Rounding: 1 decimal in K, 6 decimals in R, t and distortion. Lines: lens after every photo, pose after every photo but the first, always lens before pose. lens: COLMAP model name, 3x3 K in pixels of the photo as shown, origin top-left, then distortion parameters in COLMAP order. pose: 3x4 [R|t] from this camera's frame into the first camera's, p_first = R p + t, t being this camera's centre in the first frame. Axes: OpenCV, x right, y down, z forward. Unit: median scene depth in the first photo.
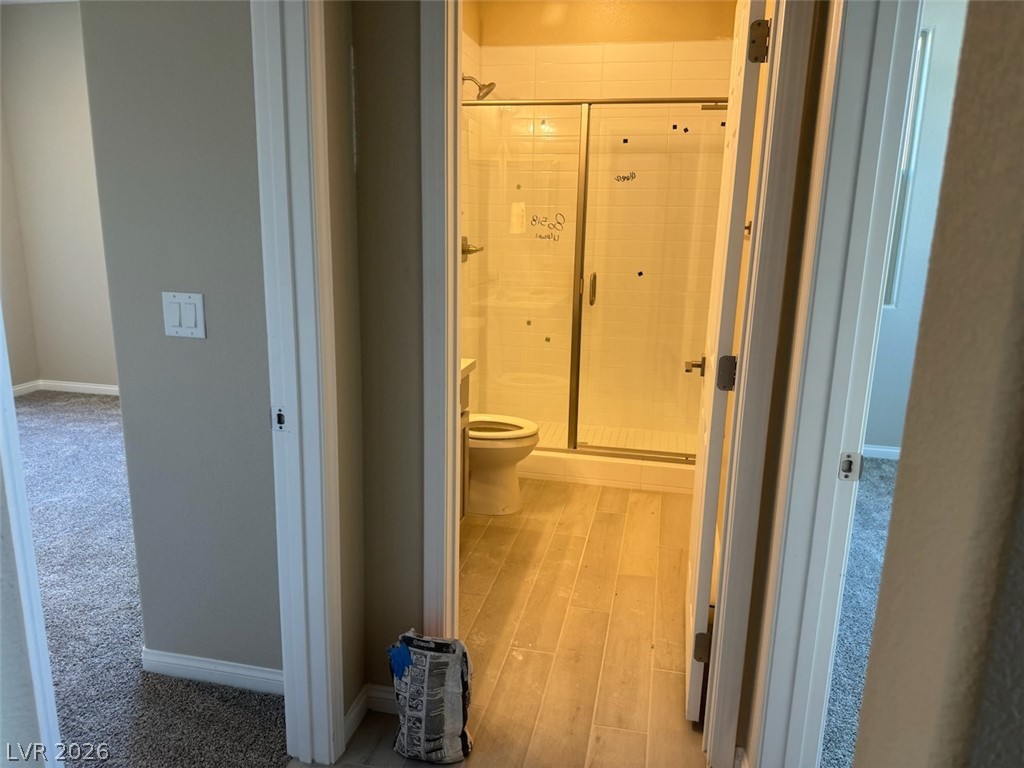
lens RADIAL K [[715.4, 0, 520.9], [0, 715.4, 379.3], [0, 0, 1]] dist [-0.021546, -0.008656]
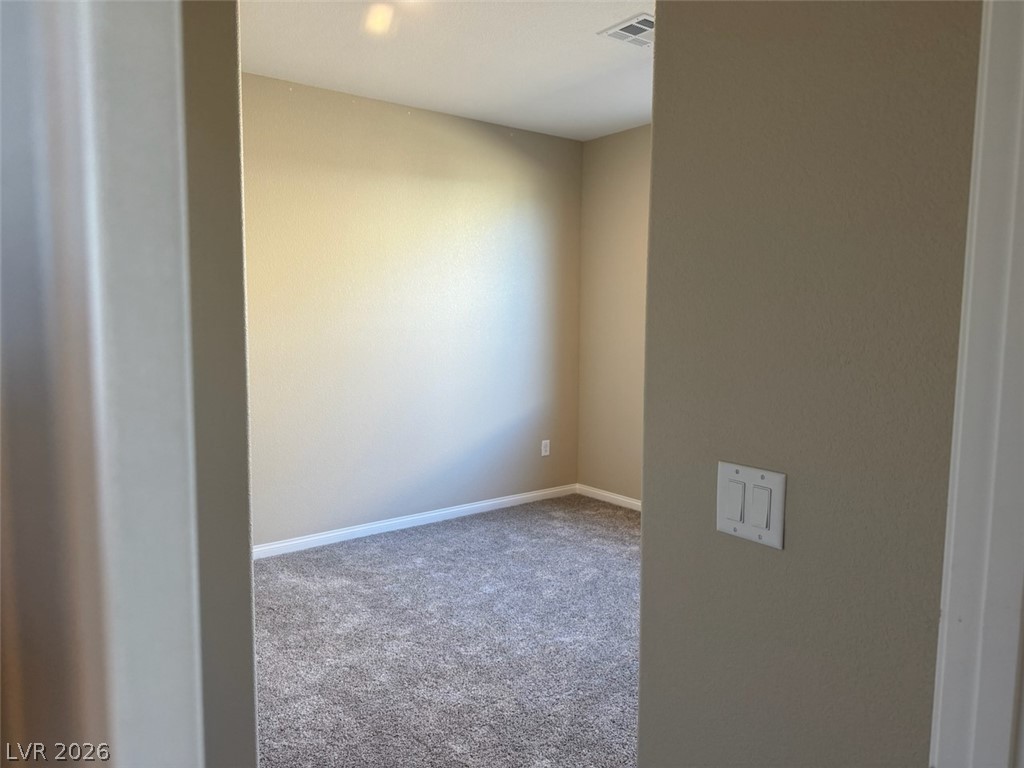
lens RADIAL K [[715.4, 0, 514.5], [0, 715.4, 385.0], [0, 0, 1]] dist [-0.021546, -0.008656]
pose [[0.761312, 0.033151, -0.647537, -0.115510], [-0.122919, 0.987961, -0.093937, -0.053226], [0.636628, 0.151110, 0.756222, 0.194607]]
